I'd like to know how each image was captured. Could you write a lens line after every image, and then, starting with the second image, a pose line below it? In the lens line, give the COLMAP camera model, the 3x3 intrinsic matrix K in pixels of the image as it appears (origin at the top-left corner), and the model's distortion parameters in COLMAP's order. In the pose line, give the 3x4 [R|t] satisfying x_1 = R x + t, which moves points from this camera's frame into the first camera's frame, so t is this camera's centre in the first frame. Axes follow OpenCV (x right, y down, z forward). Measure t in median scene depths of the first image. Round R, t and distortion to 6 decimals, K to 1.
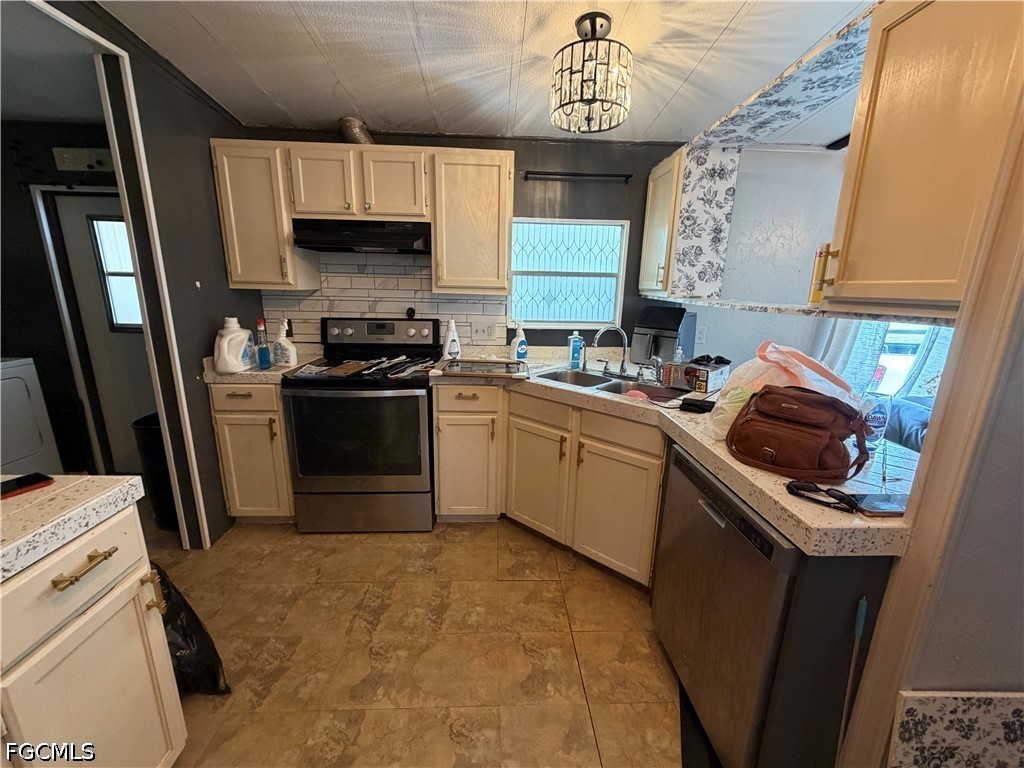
lens RADIAL K [[409.9, 0, 510.3], [0, 409.9, 383.2], [0, 0, 1]] dist [-0.000923, 0.000927]
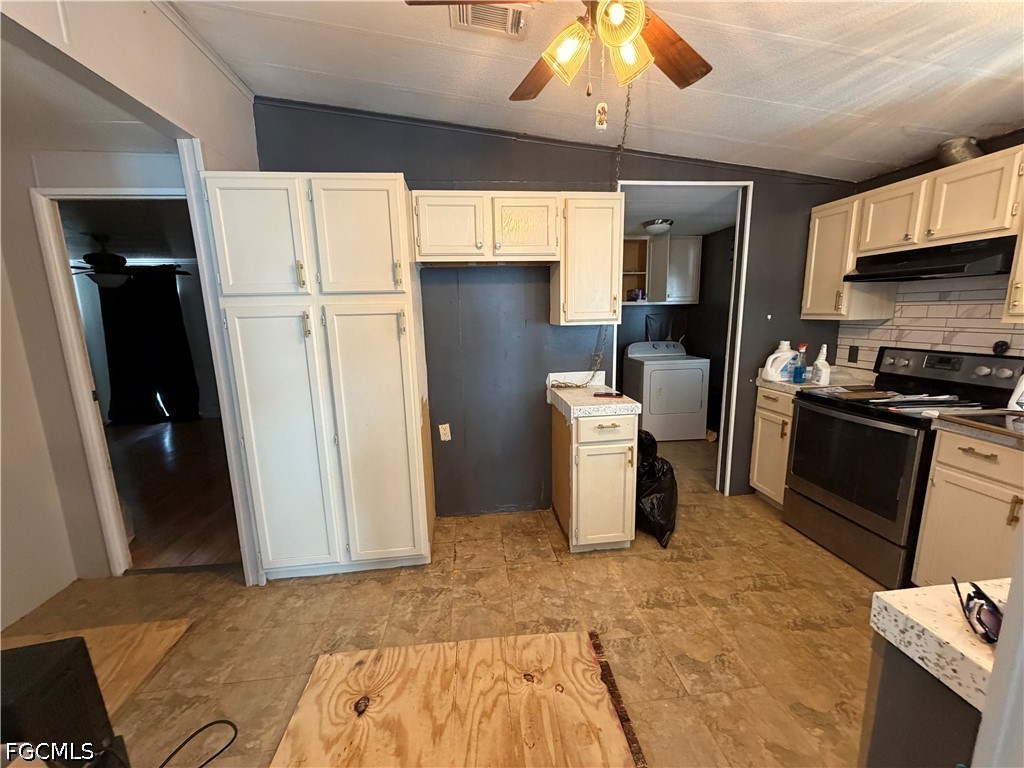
lens RADIAL K [[409.9, 0, 509.8], [0, 409.9, 385.7], [0, 0, 1]] dist [-0.000923, 0.000927]
pose [[0.064790, 0.151732, -0.986296, 0.583860], [-0.212526, 0.967795, 0.134925, -0.009322], [0.975005, 0.200872, 0.094950, 0.030650]]
